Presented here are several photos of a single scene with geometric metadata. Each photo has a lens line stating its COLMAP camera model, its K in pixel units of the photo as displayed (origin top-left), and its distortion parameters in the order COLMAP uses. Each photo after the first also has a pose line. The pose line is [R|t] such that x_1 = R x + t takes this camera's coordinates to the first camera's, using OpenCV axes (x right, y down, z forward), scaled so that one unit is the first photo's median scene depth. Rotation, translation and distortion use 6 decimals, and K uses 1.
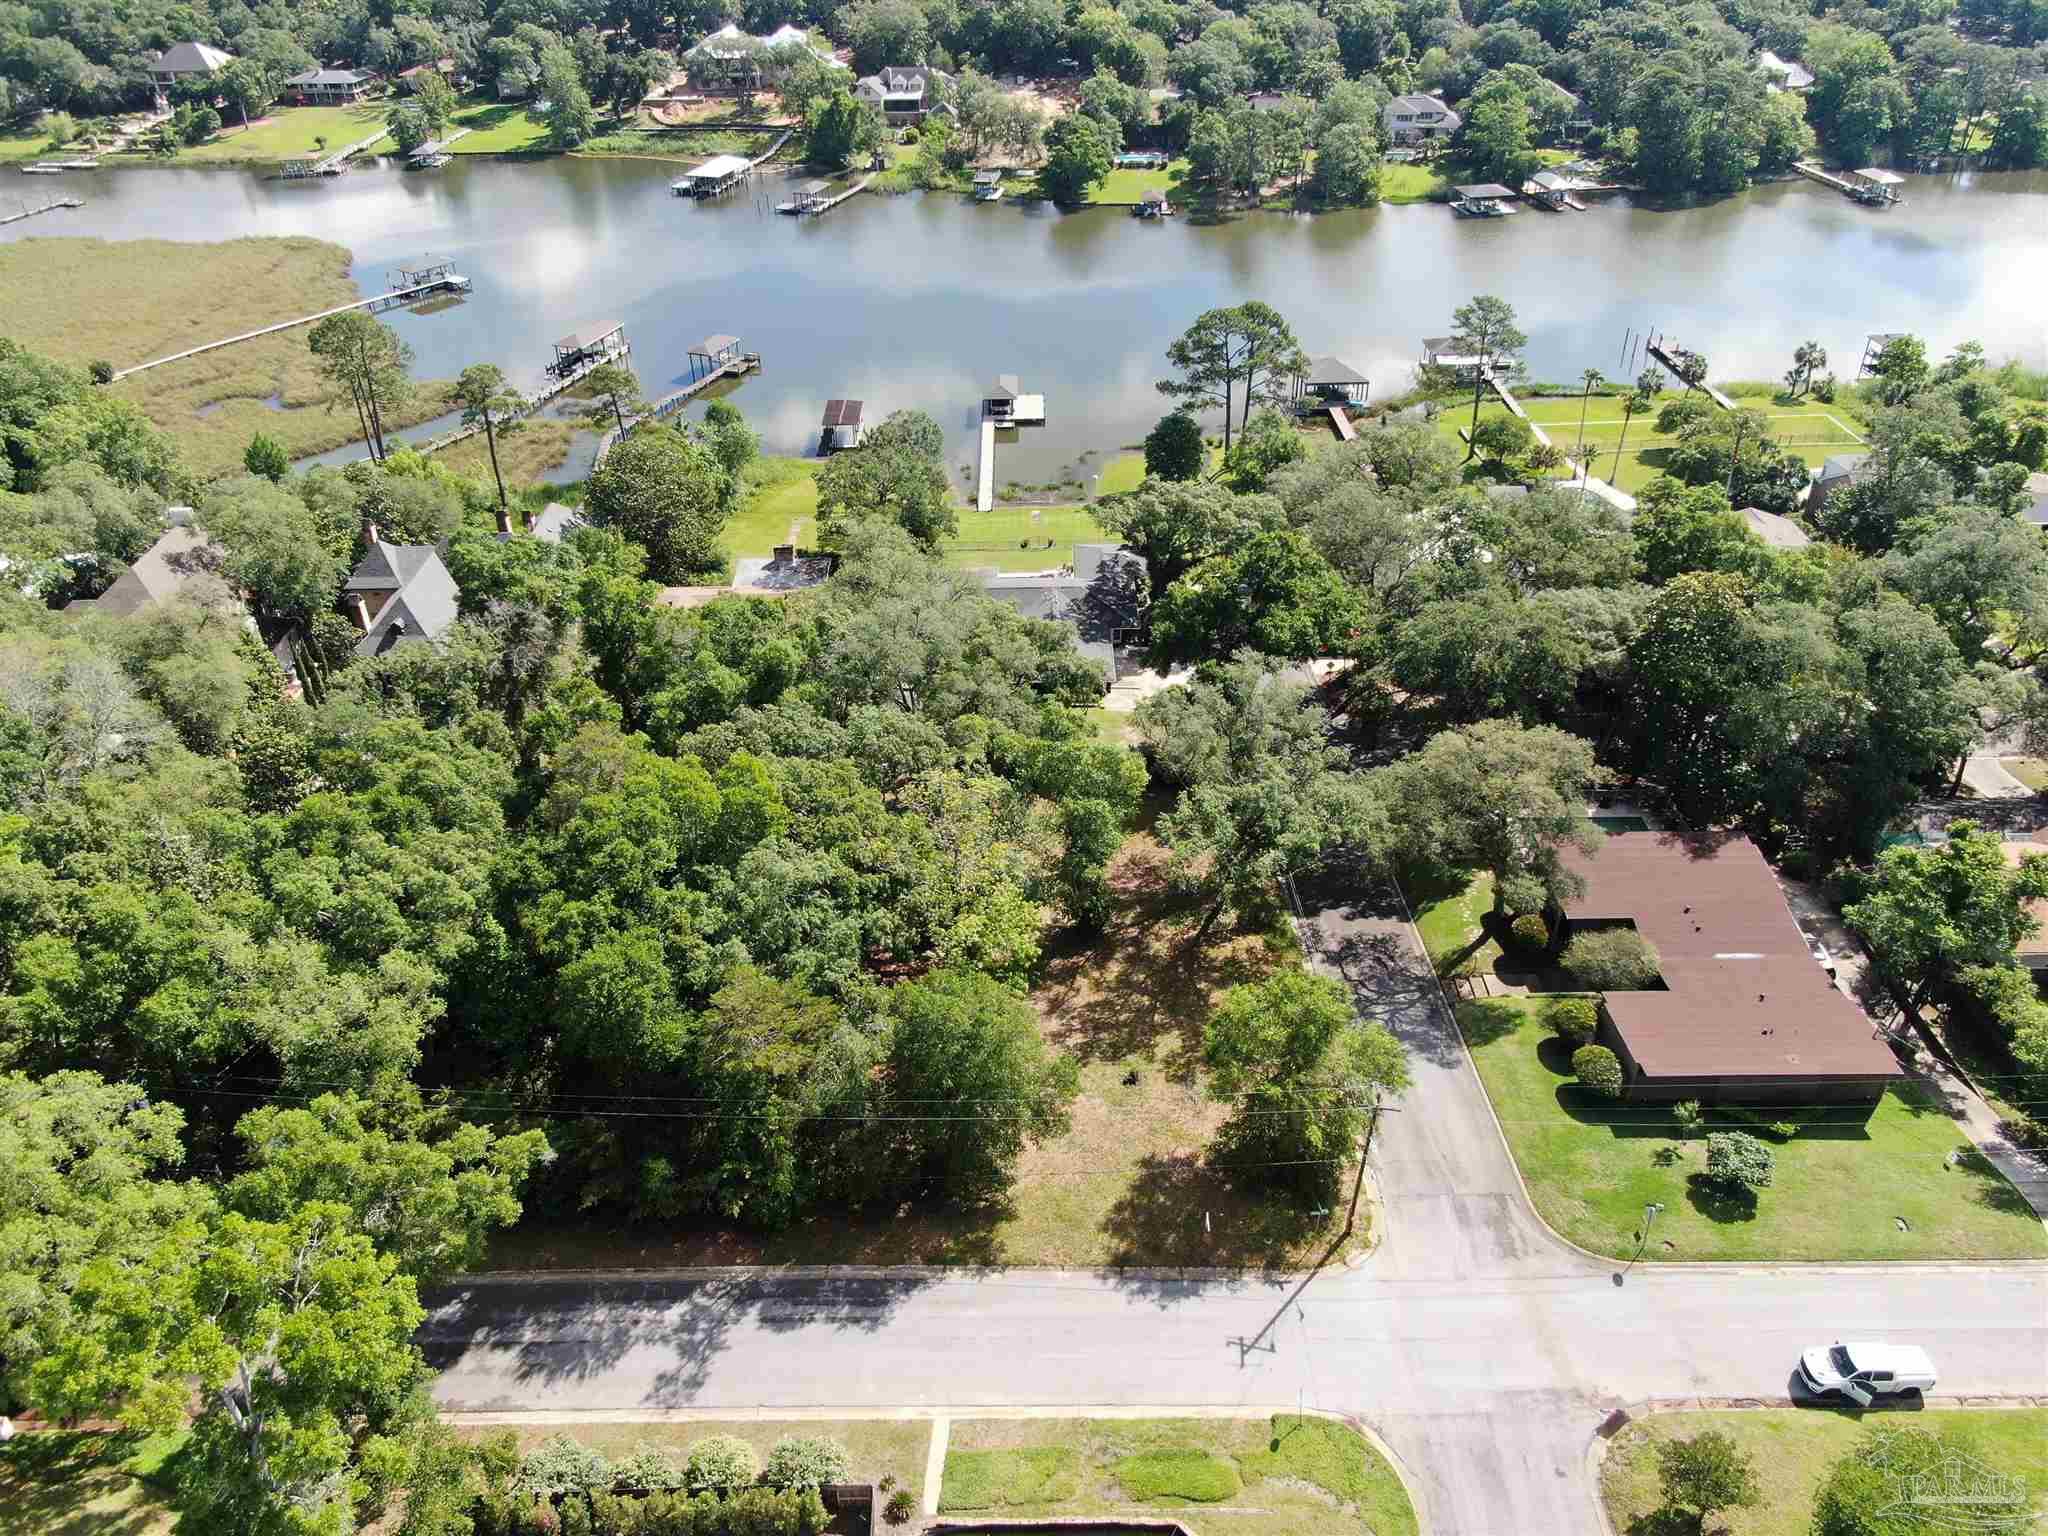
lens RADIAL K [[1512.7, 0, 1024.0], [0, 1512.7, 768.0], [0, 0, 1]] dist [-0.029363, 0.010243]
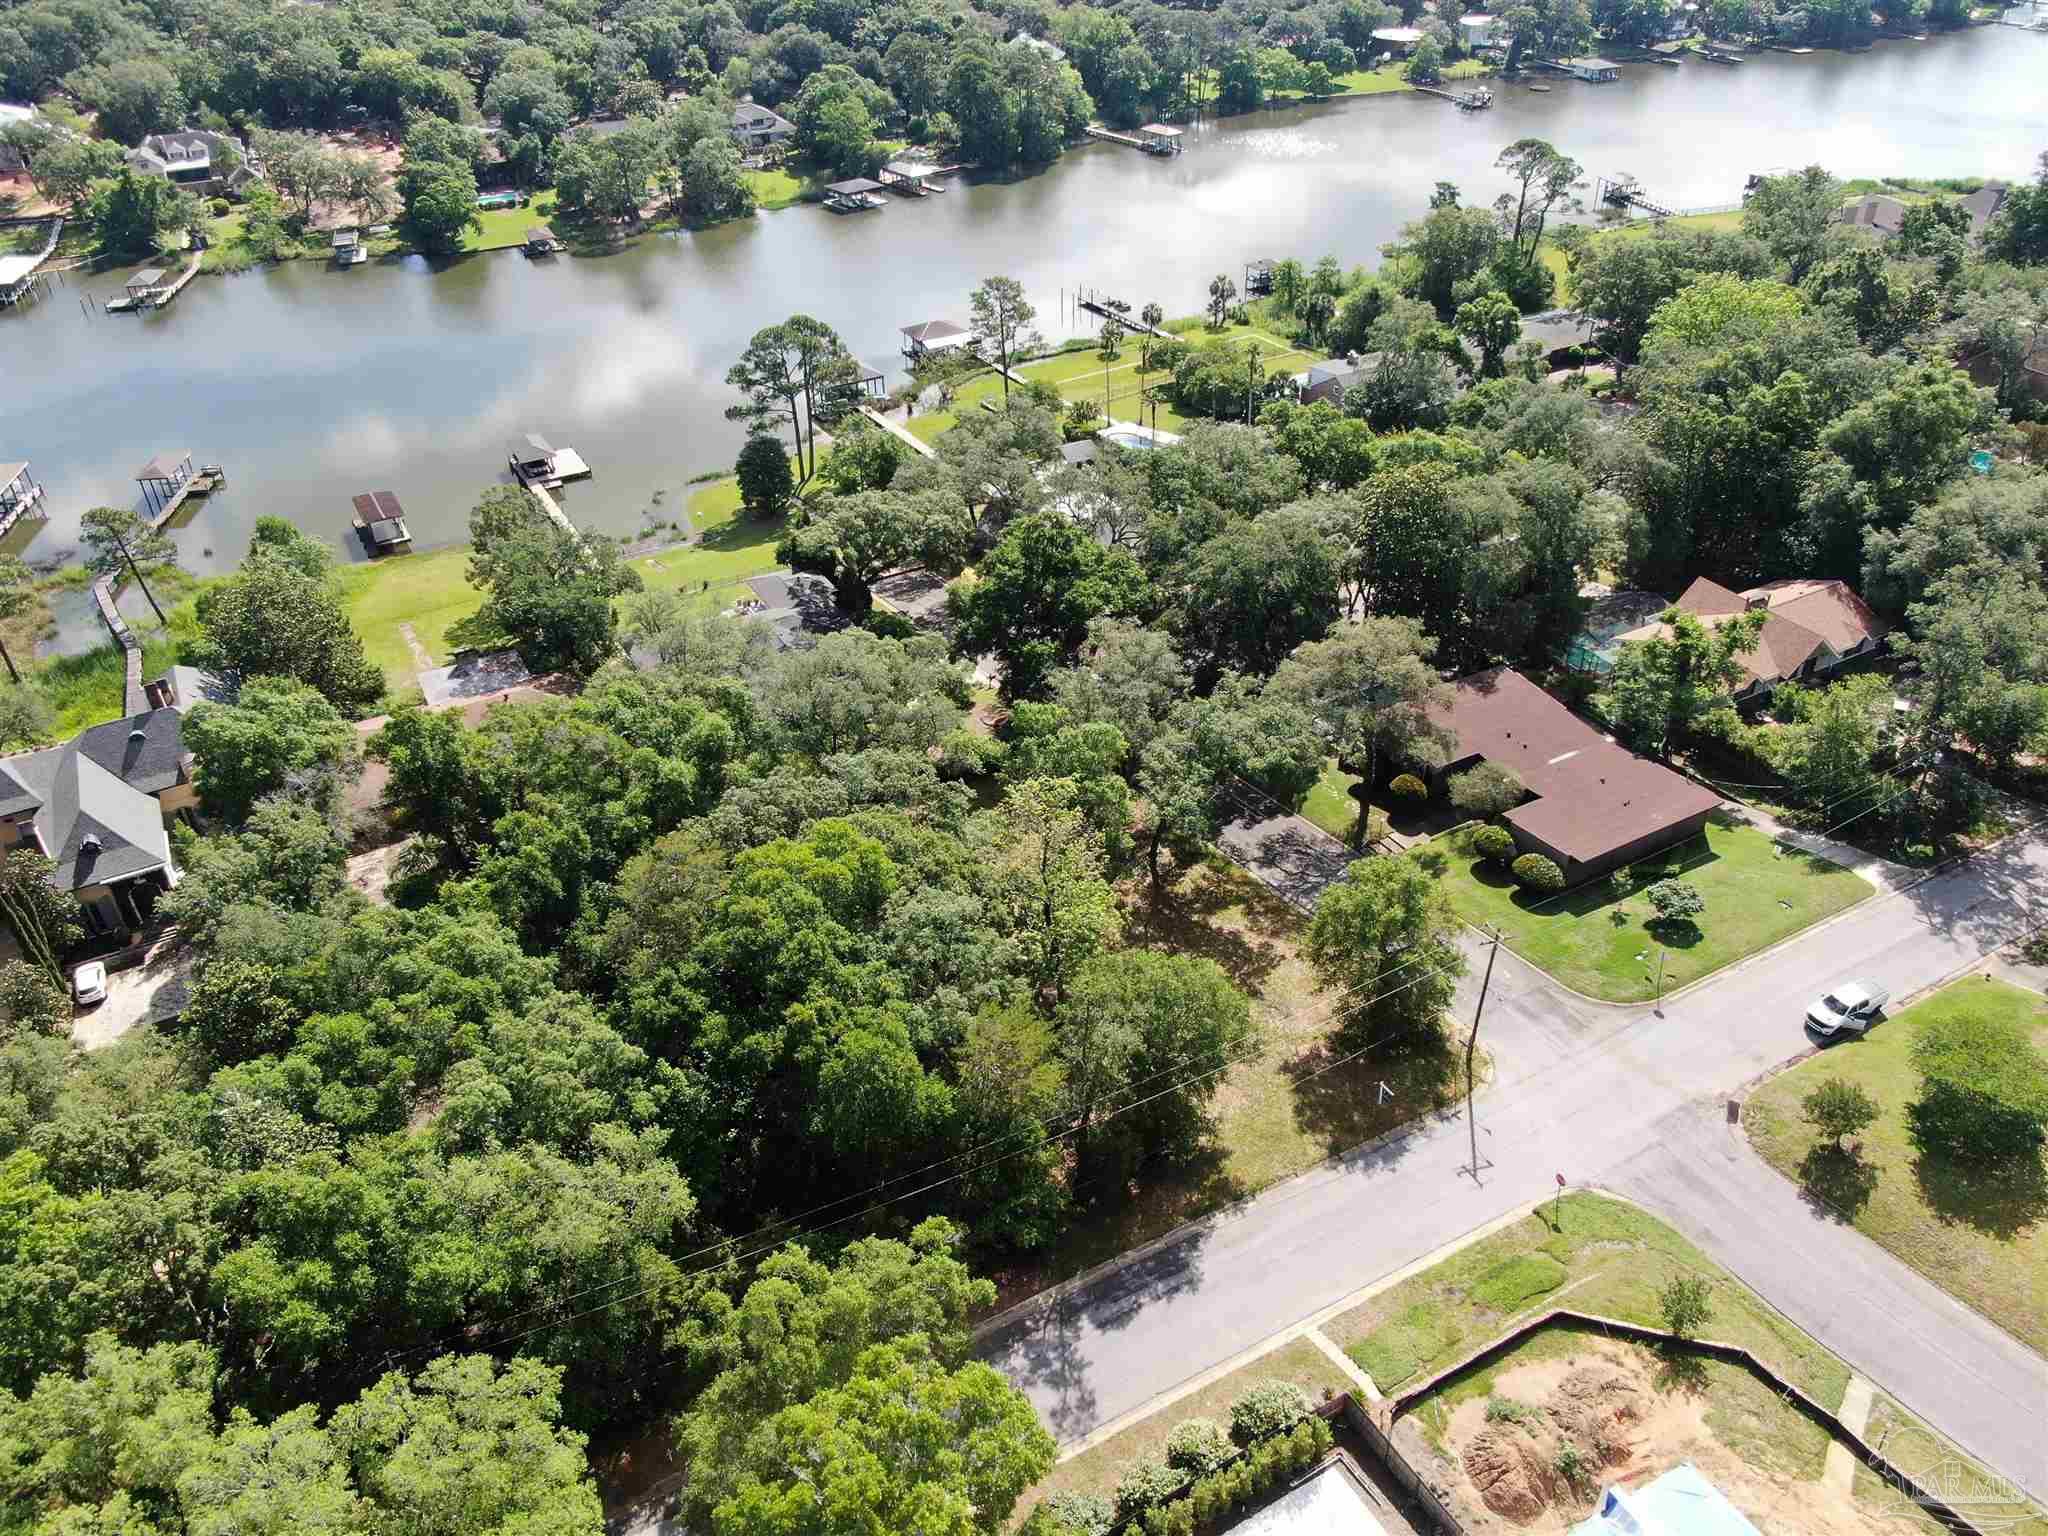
lens RADIAL K [[1512.7, 0, 1024.0], [0, 1512.7, 768.0], [0, 0, 1]] dist [-0.029363, 0.010243]
pose [[0.876261, -0.271807, 0.397853, -0.173083], [0.273844, 0.960316, 0.052938, -0.022664], [-0.396453, 0.062562, 0.915921, 0.017342]]
